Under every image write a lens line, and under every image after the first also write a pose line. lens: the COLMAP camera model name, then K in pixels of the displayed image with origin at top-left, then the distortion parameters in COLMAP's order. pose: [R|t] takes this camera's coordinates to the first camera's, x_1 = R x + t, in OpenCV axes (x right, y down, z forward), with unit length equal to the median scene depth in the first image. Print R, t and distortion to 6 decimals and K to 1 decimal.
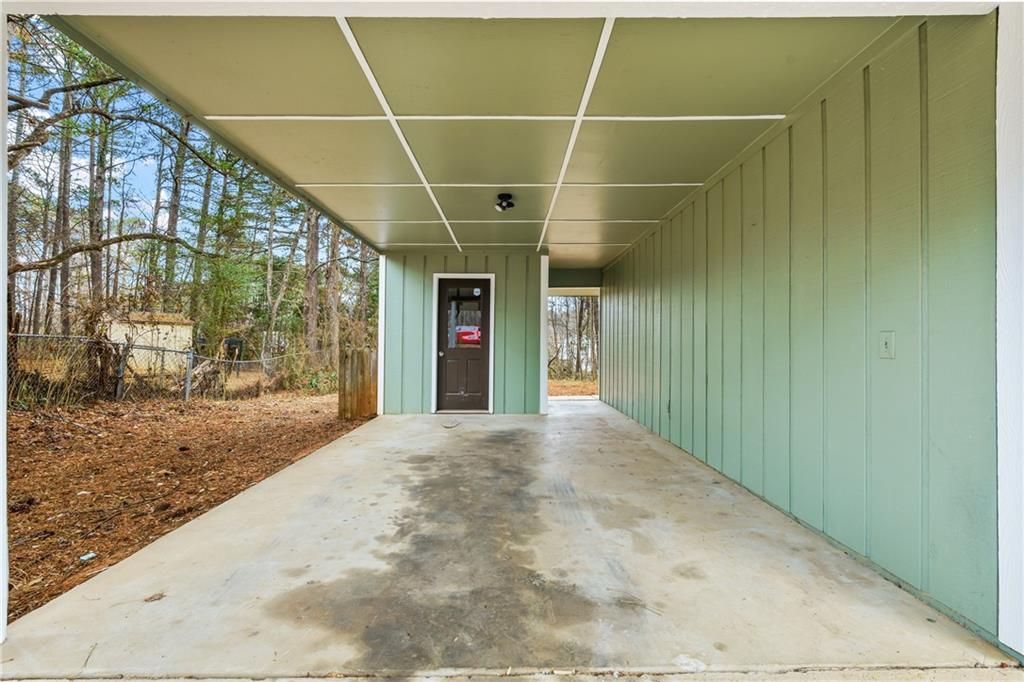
lens RADIAL K [[460.9, 0, 515.4], [0, 460.9, 338.8], [0, 0, 1]] dist [-0.011674, 0.001488]
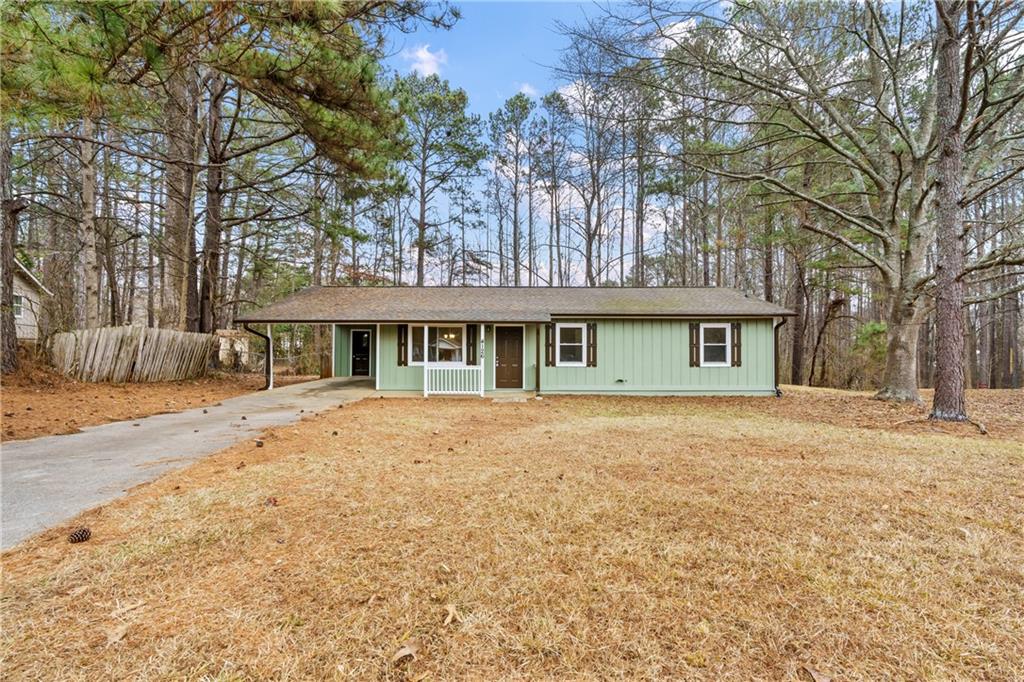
lens RADIAL K [[460.9, 0, 508.8], [0, 460.9, 336.1], [0, 0, 1]] dist [-0.011674, 0.001488]
pose [[0.999230, -0.001879, -0.039184, 0.809143], [0.001874, 0.999998, -0.000164, -0.082199], [0.039184, 0.000091, 0.999232, -1.626137]]
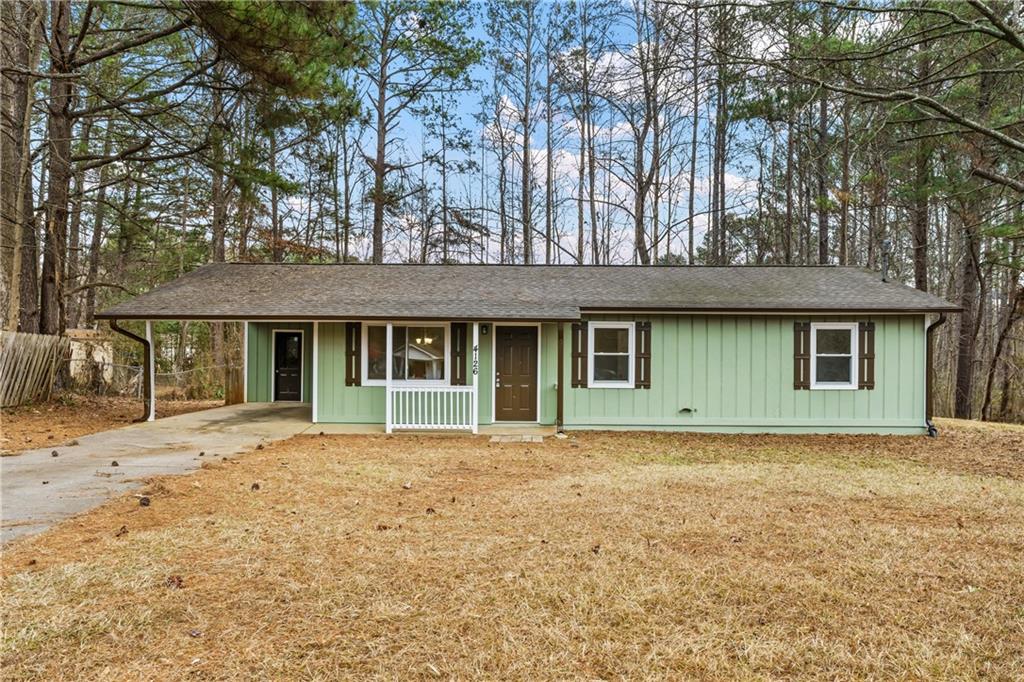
lens RADIAL K [[716.6, 0, 510.8], [0, 716.6, 352.0], [0, 0, 1]] dist [0.007108, 0.000125]
pose [[0.999037, 0.003091, -0.043776, 0.805117], [-0.002405, 0.999874, 0.015708, -0.082821], [0.043819, -0.015588, 0.998918, -1.657523]]
